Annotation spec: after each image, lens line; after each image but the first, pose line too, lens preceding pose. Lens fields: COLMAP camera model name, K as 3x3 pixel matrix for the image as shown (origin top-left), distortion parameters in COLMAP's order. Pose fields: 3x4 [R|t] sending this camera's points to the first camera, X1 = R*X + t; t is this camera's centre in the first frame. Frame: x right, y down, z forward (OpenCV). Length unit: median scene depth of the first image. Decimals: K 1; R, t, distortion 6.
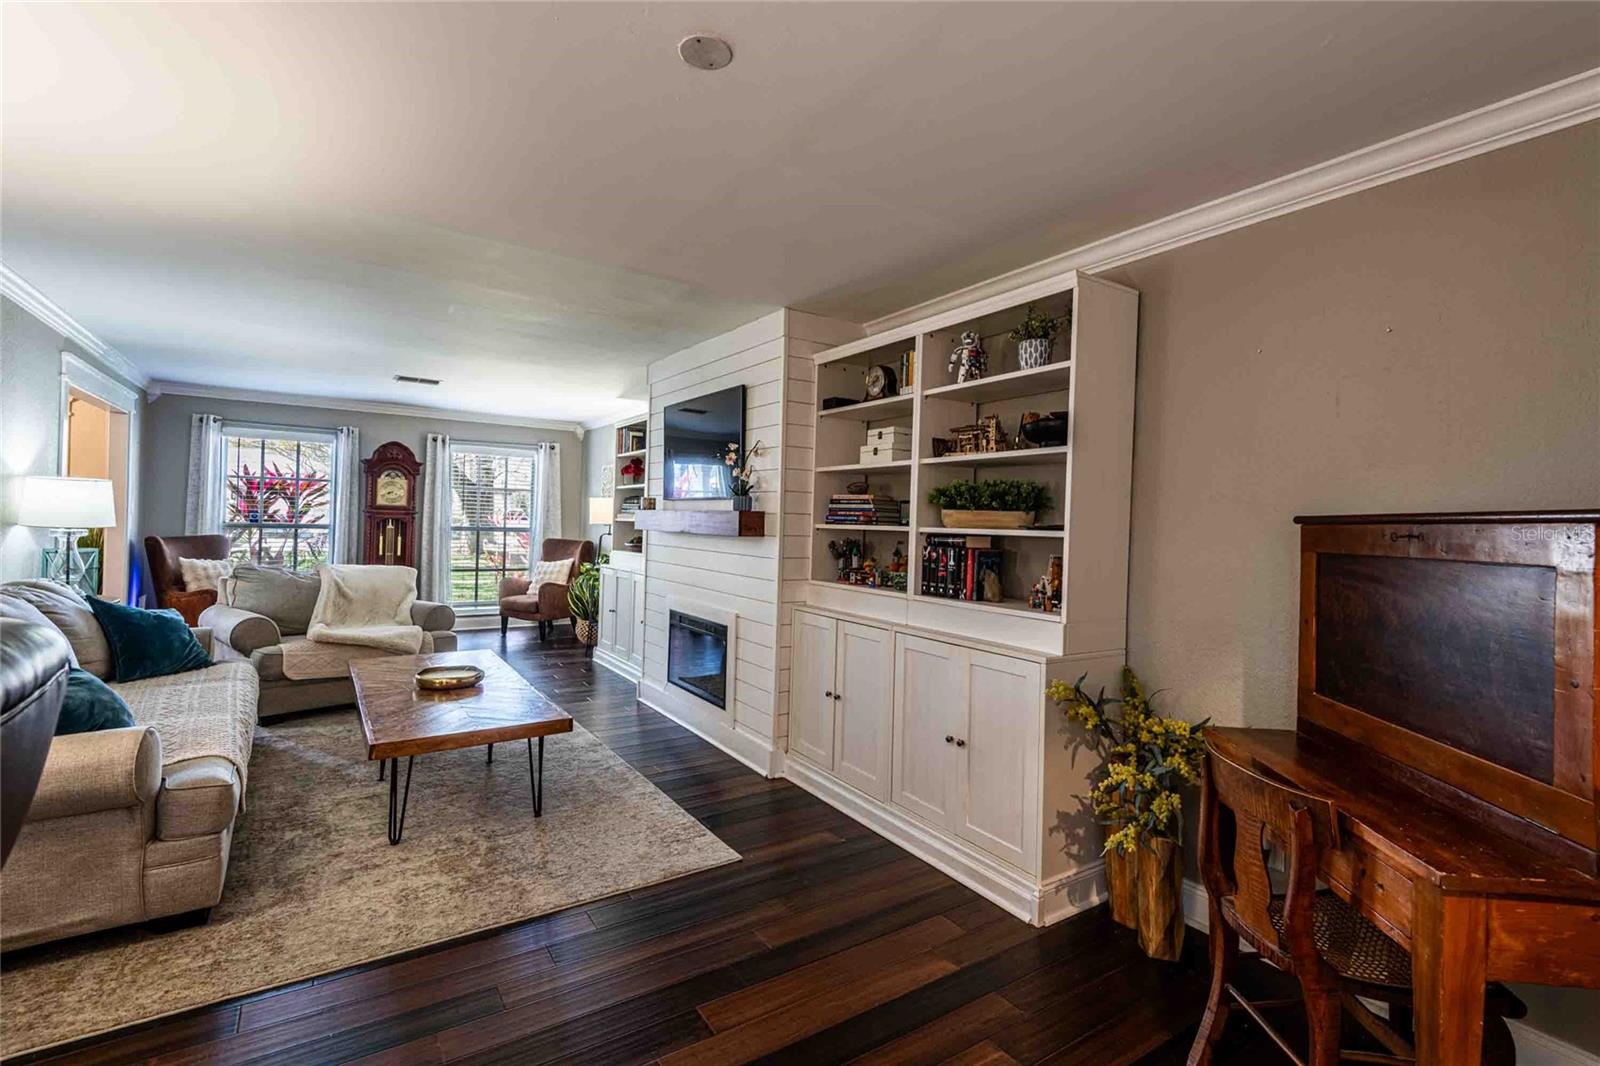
lens RADIAL K [[723.5, 0, 804.3], [0, 723.5, 520.9], [0, 0, 1]] dist [0.039170, -0.024782]
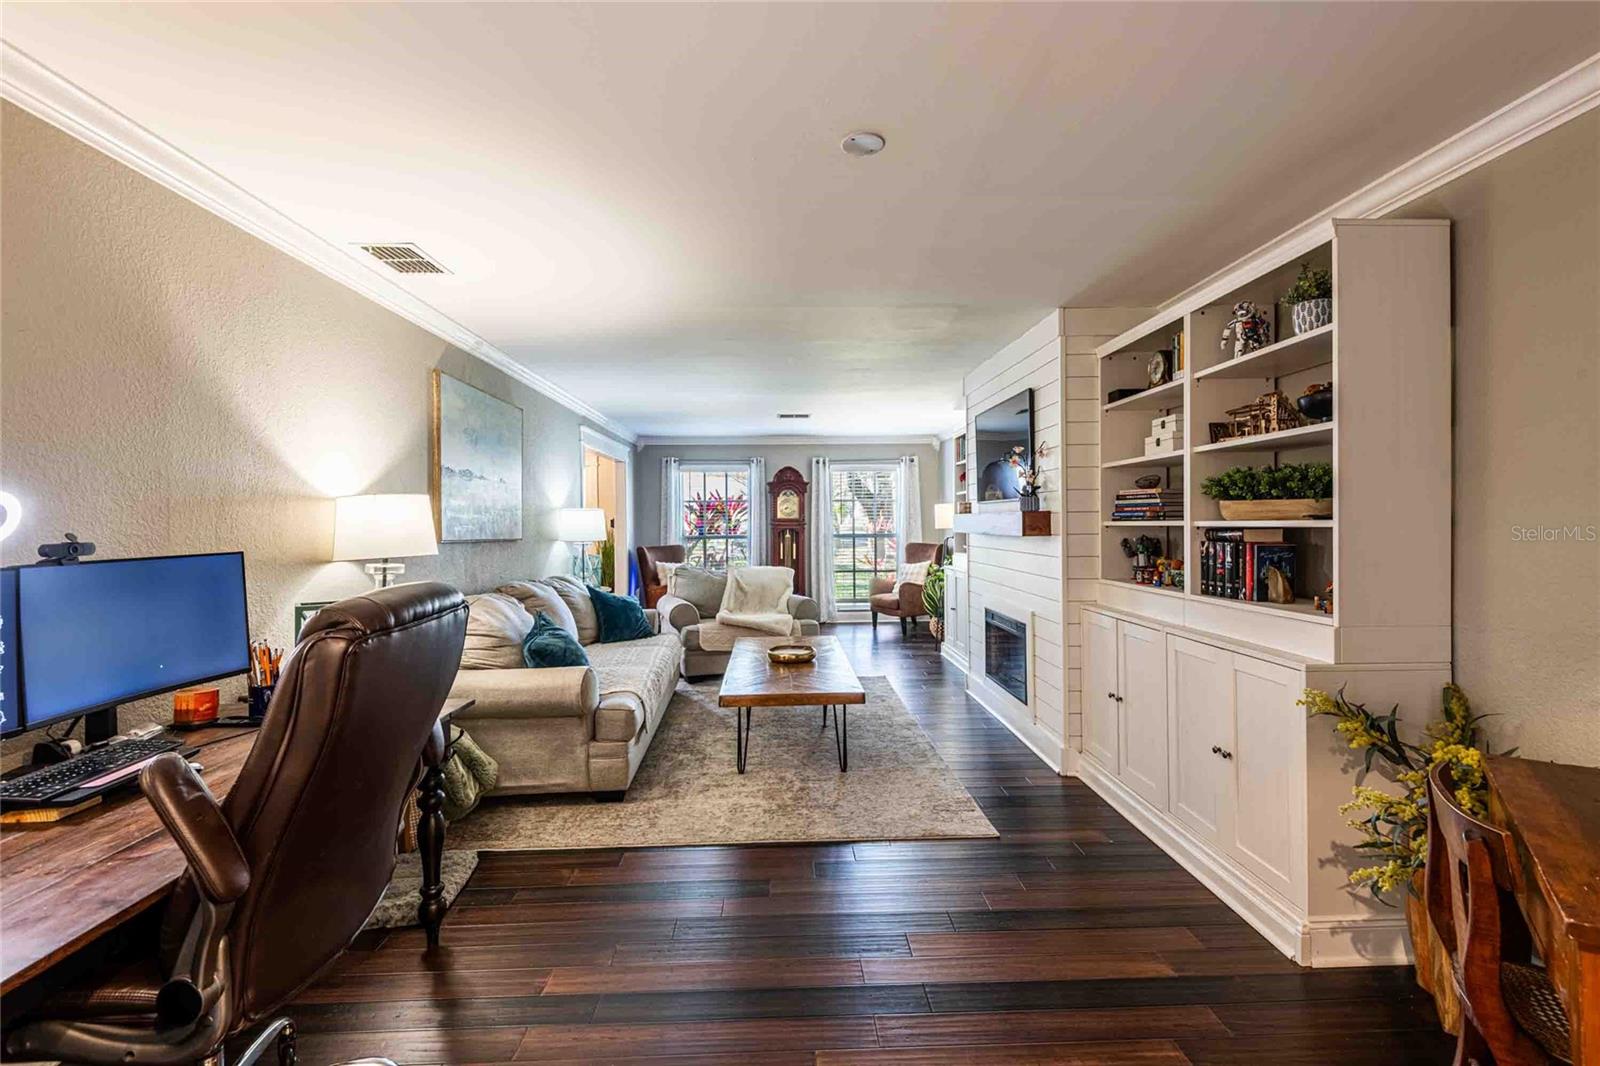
lens RADIAL K [[723.5, 0, 804.3], [0, 723.5, 520.9], [0, 0, 1]] dist [0.039170, -0.024782]
pose [[0.852494, -0.036652, -0.521450, 0.217197], [0.033705, 0.999317, -0.015139, 0.005729], [0.521649, -0.004670, 0.853148, -0.056276]]
